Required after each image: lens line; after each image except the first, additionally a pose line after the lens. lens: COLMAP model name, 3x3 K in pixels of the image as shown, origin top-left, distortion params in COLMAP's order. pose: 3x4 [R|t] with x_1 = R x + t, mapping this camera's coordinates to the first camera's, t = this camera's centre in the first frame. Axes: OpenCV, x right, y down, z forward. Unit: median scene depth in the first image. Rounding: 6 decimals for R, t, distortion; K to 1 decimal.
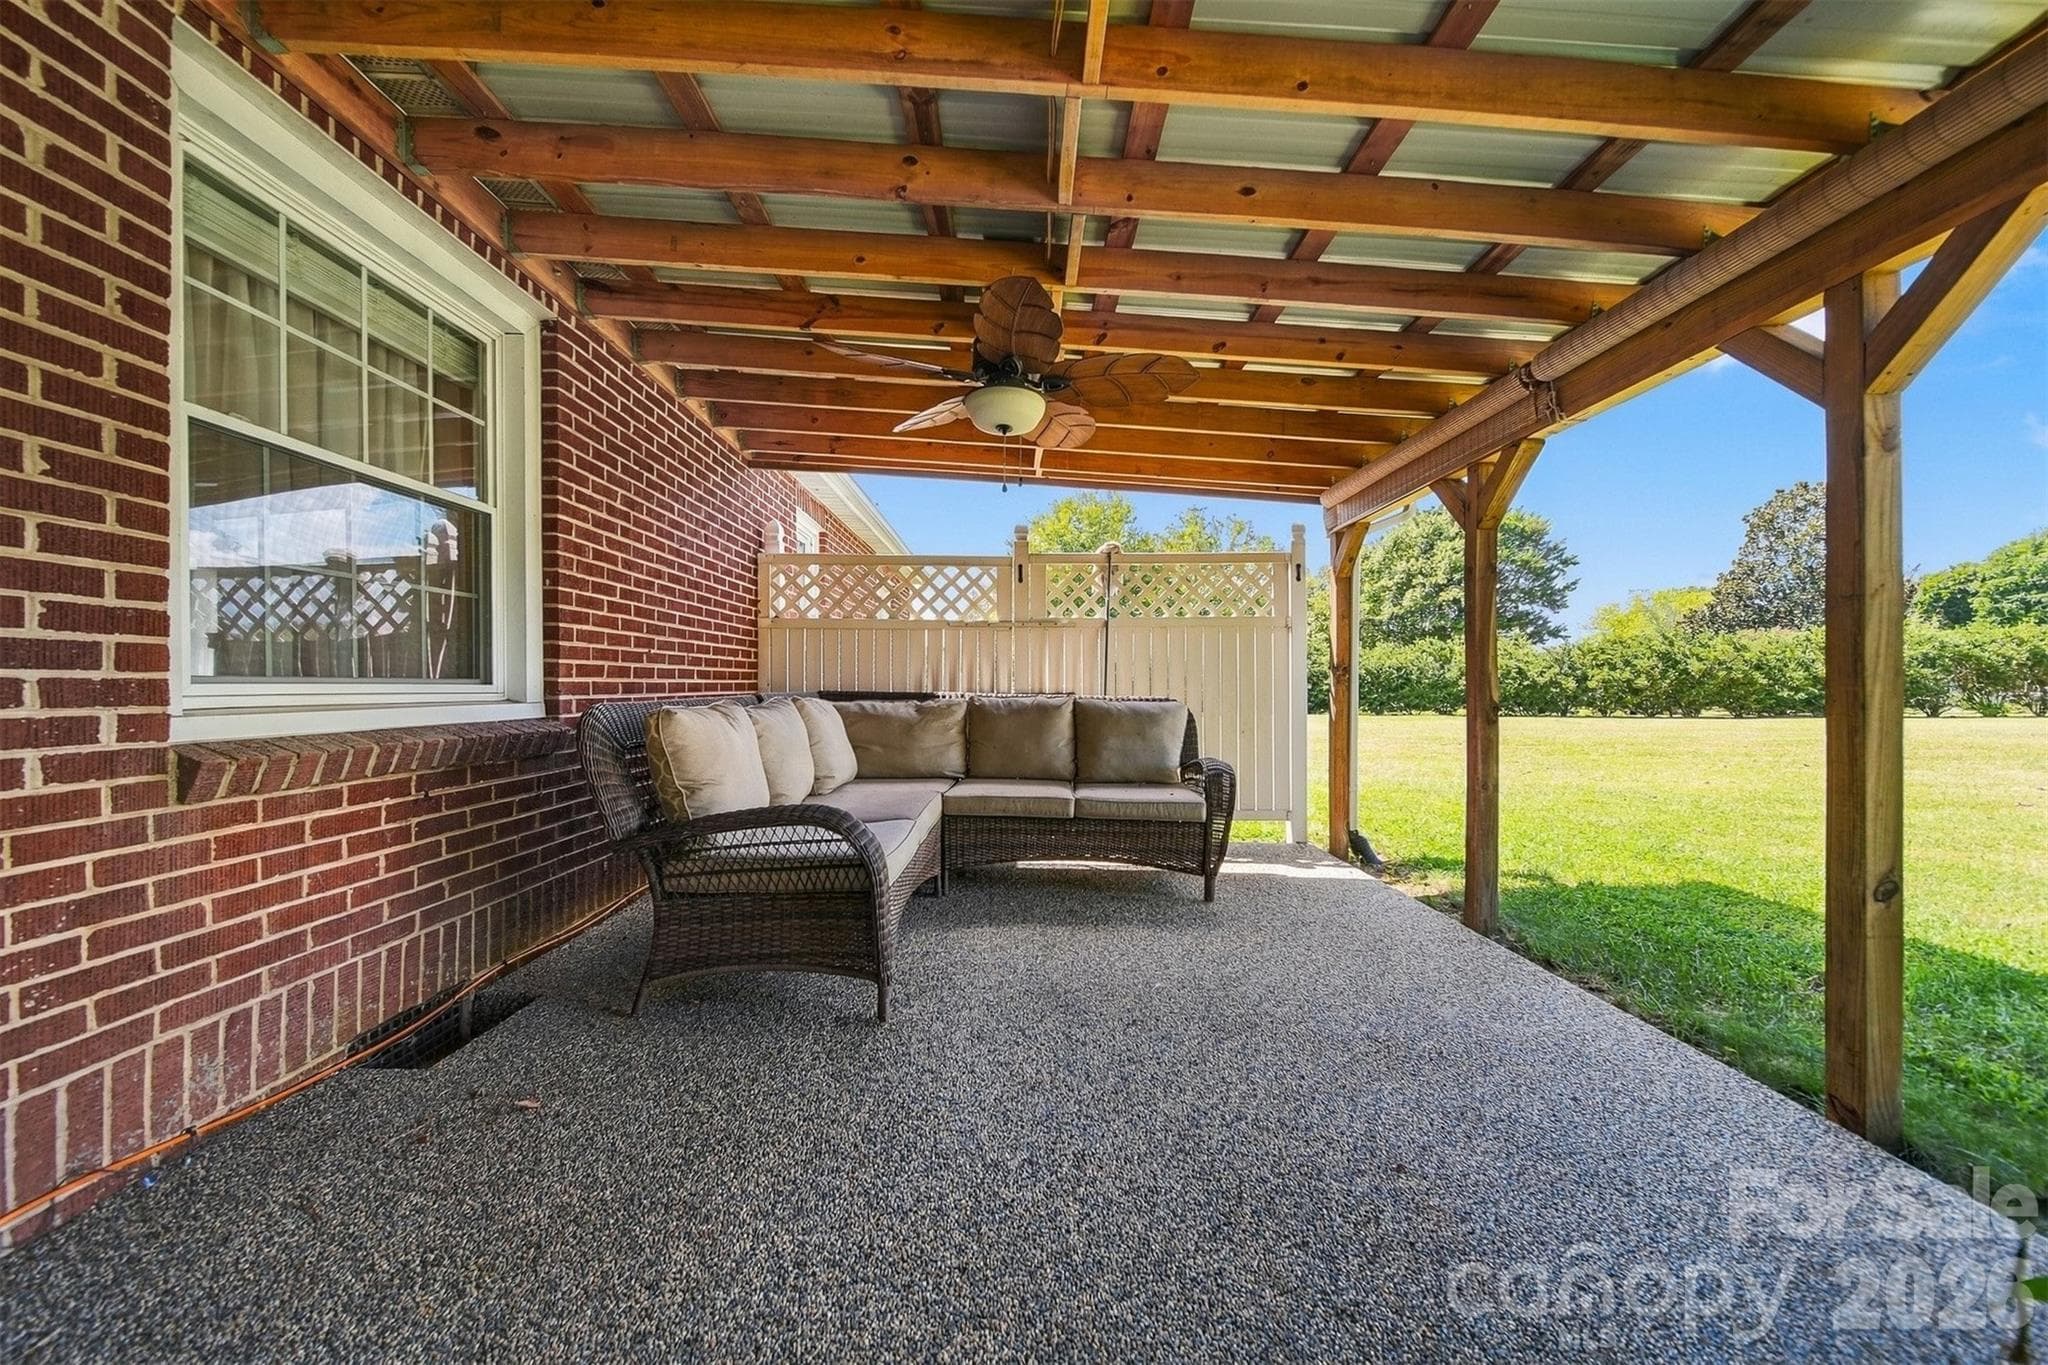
lens RADIAL K [[729.2, 0, 1024.0], [0, 729.2, 682.5], [0, 0, 1]] dist [-0.001367, -0.000103]
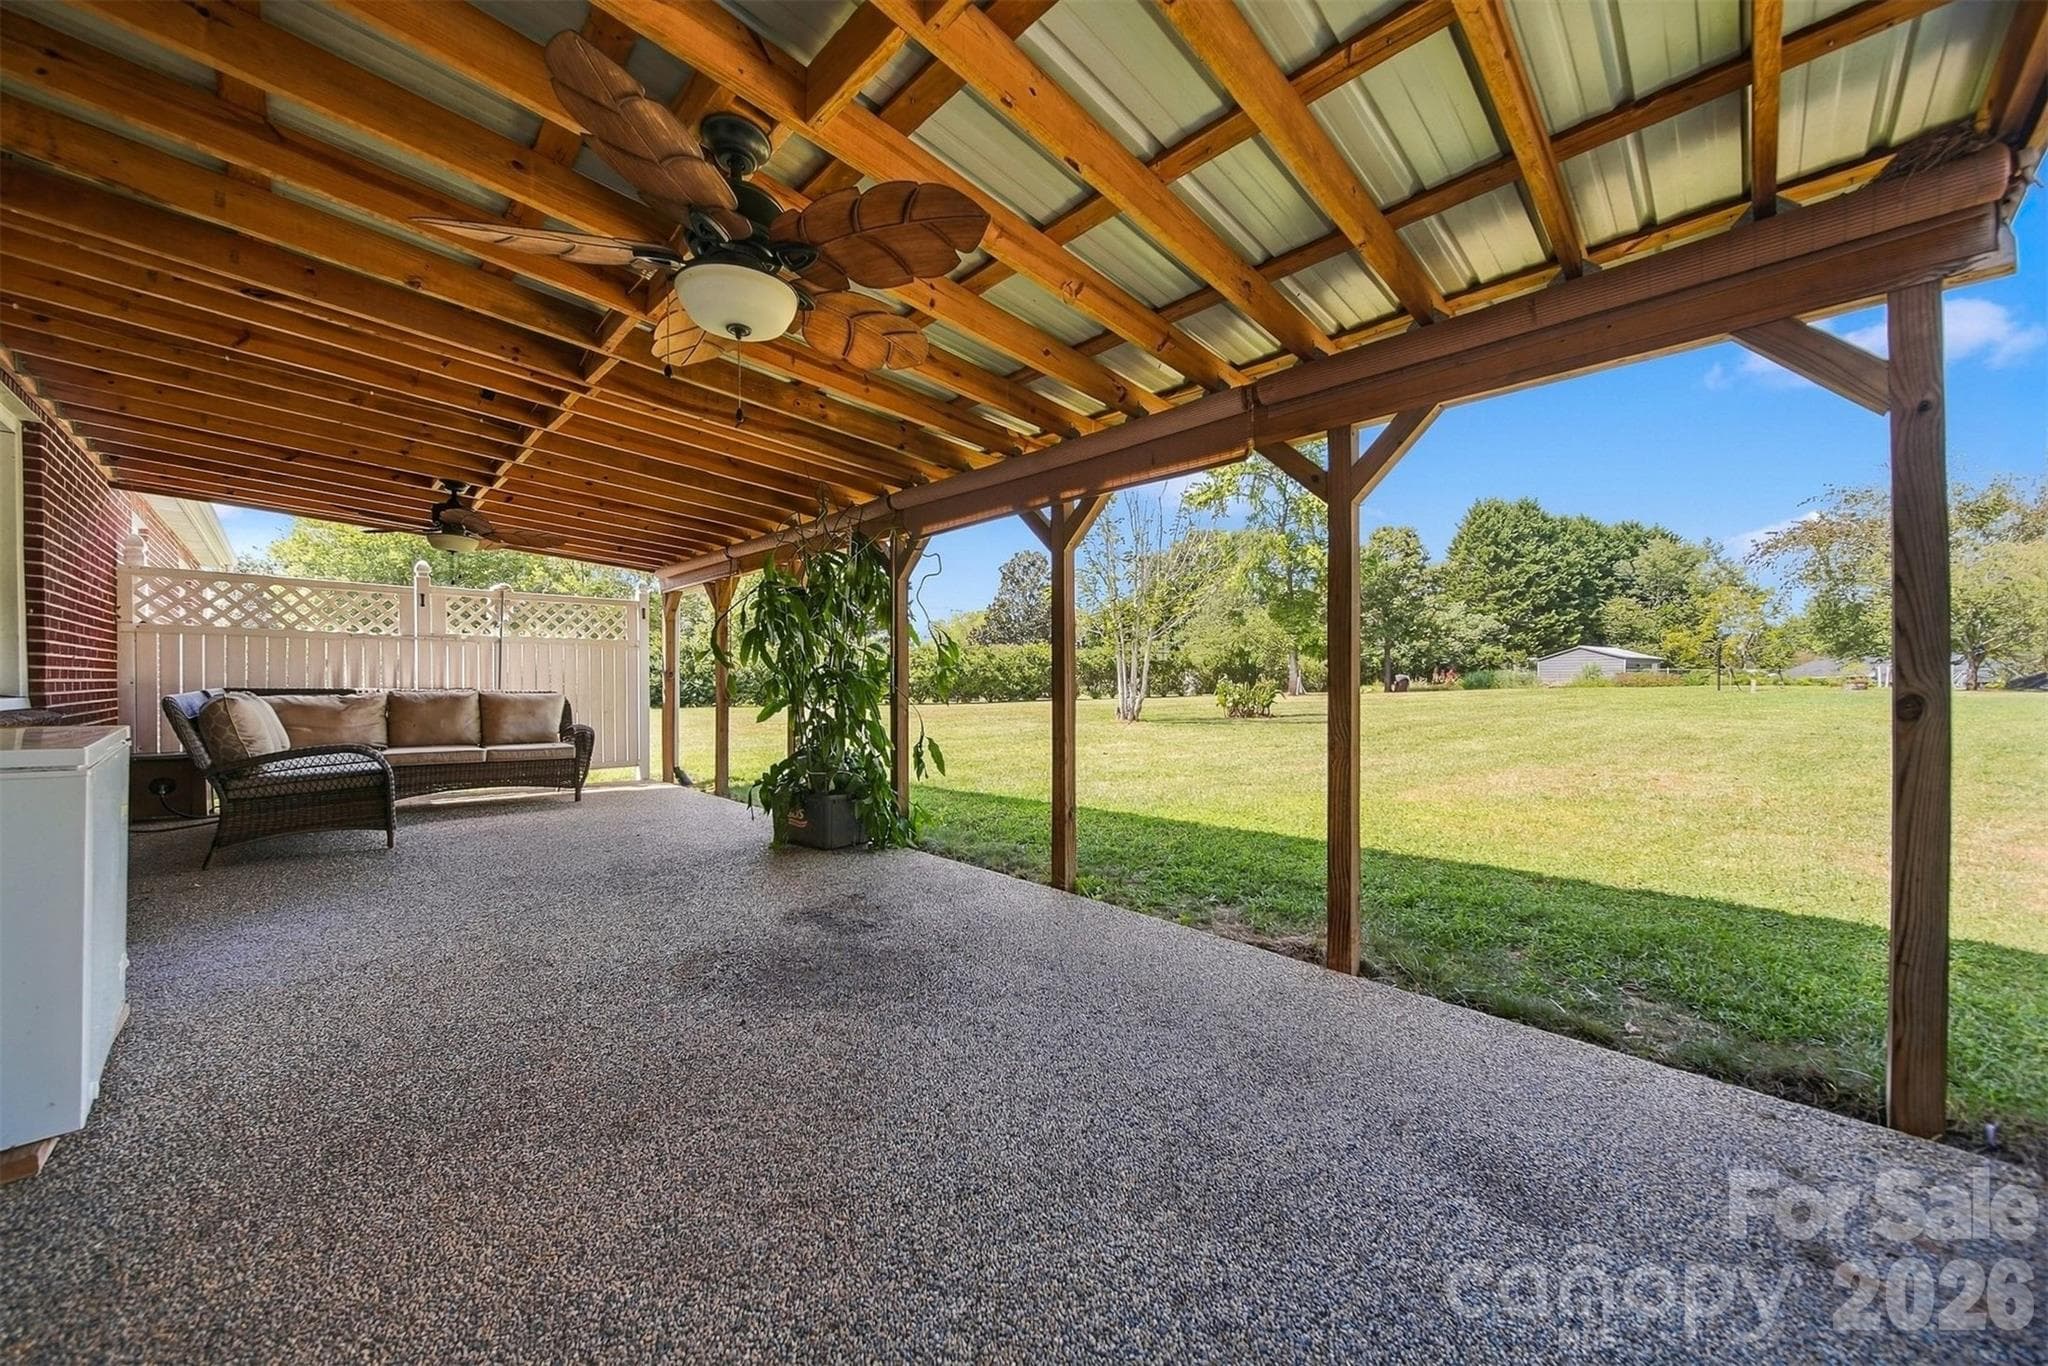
lens RADIAL K [[729.2, 0, 1024.0], [0, 729.2, 683.0], [0, 0, 1]] dist [-0.001367, -0.000103]
pose [[0.714299, -0.001531, 0.699839, -0.173251], [-0.003470, 0.999978, 0.005729, -0.008903], [-0.699832, -0.006521, 0.714278, -0.839622]]
